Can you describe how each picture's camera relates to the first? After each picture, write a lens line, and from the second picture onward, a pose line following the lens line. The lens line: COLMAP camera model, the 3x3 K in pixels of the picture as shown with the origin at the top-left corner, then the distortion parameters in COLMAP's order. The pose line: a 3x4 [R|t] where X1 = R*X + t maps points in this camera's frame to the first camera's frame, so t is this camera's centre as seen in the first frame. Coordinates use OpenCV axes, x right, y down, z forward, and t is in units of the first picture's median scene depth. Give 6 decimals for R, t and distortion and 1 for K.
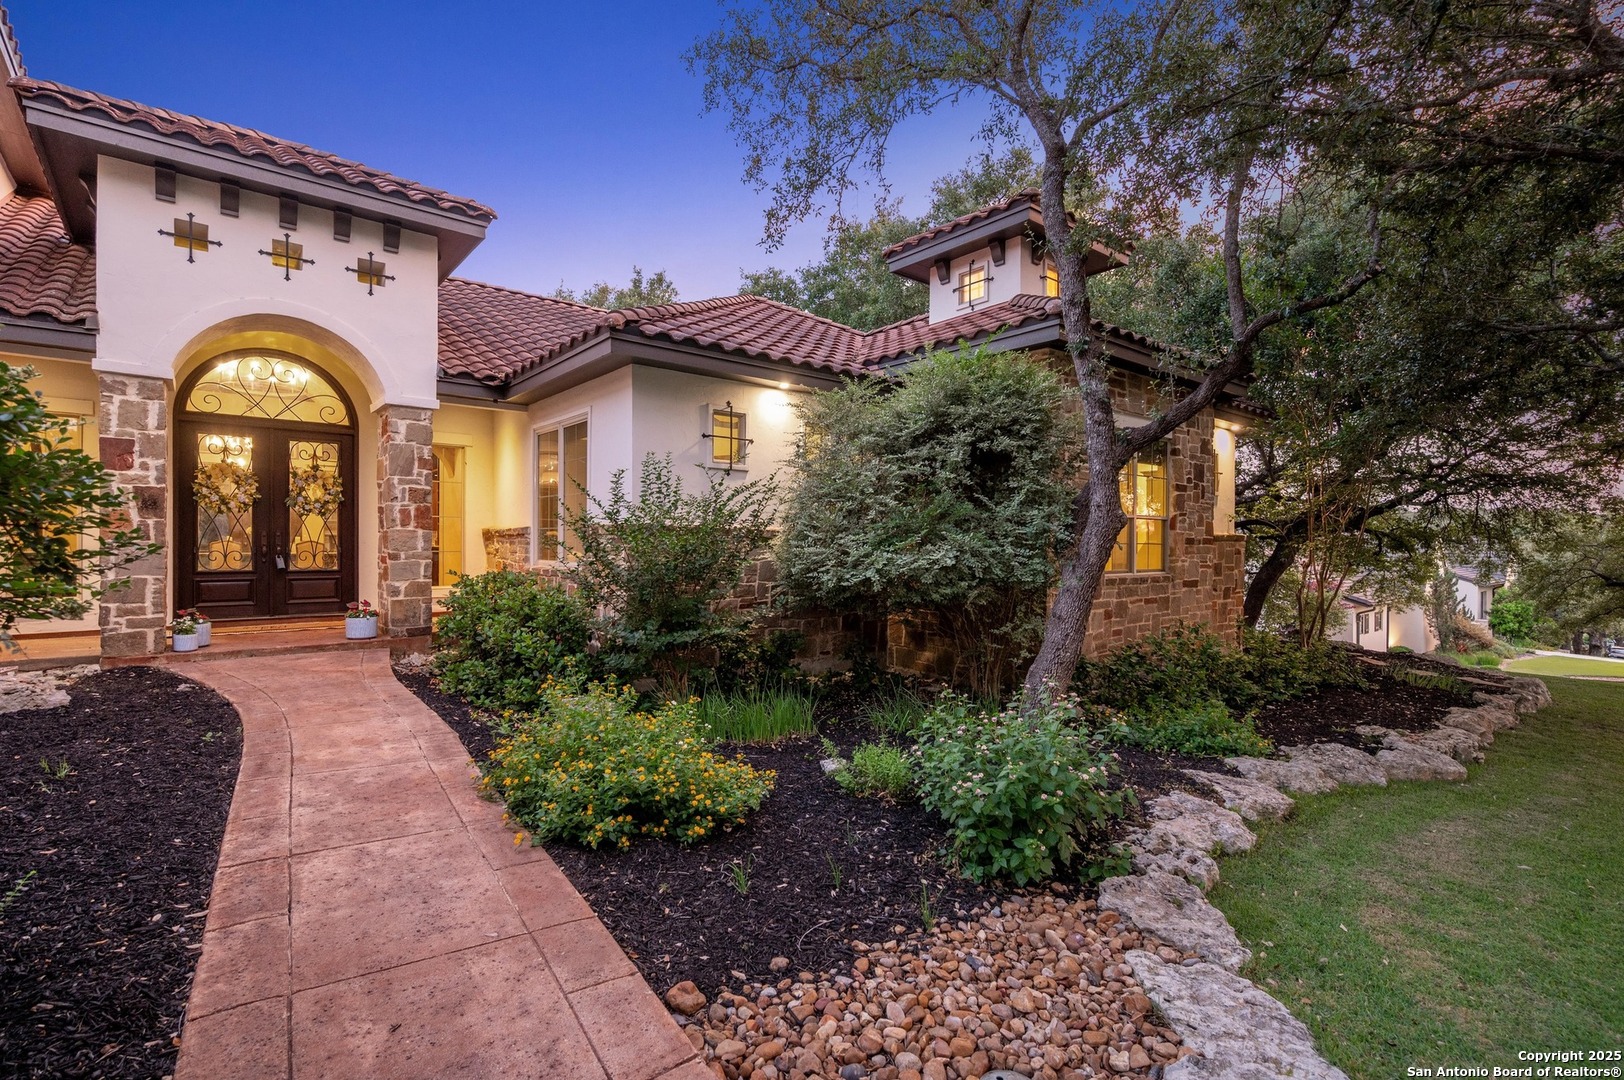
lens RADIAL K [[751.2, 0, 811.9], [0, 751.2, 548.1], [0, 0, 1]] dist [0.001332, -0.000226]
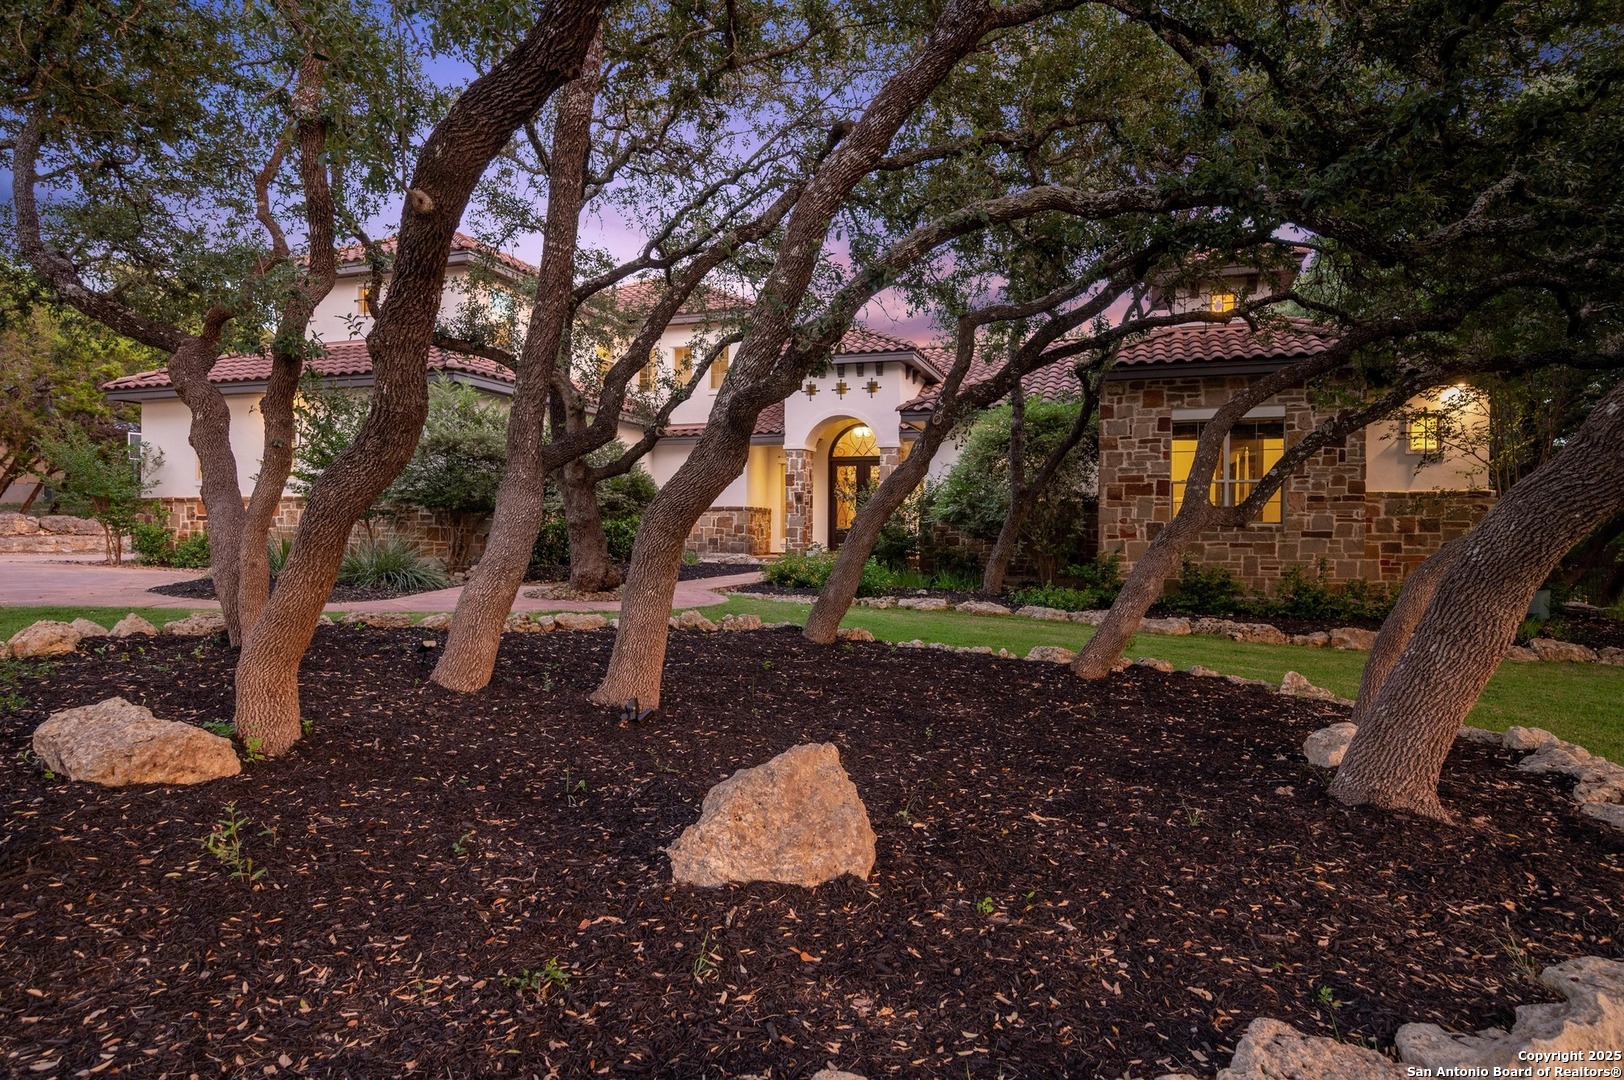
lens RADIAL K [[949.4, 0, 820.0], [0, 949.4, 545.4], [0, 0, 1]] dist [-0.000983, 0.001791]
pose [[0.530402, 0.004325, -0.847735, 1.530226], [-0.007449, 0.999972, 0.000442, 0.078659], [0.847714, 0.006081, 0.530419, -0.523891]]
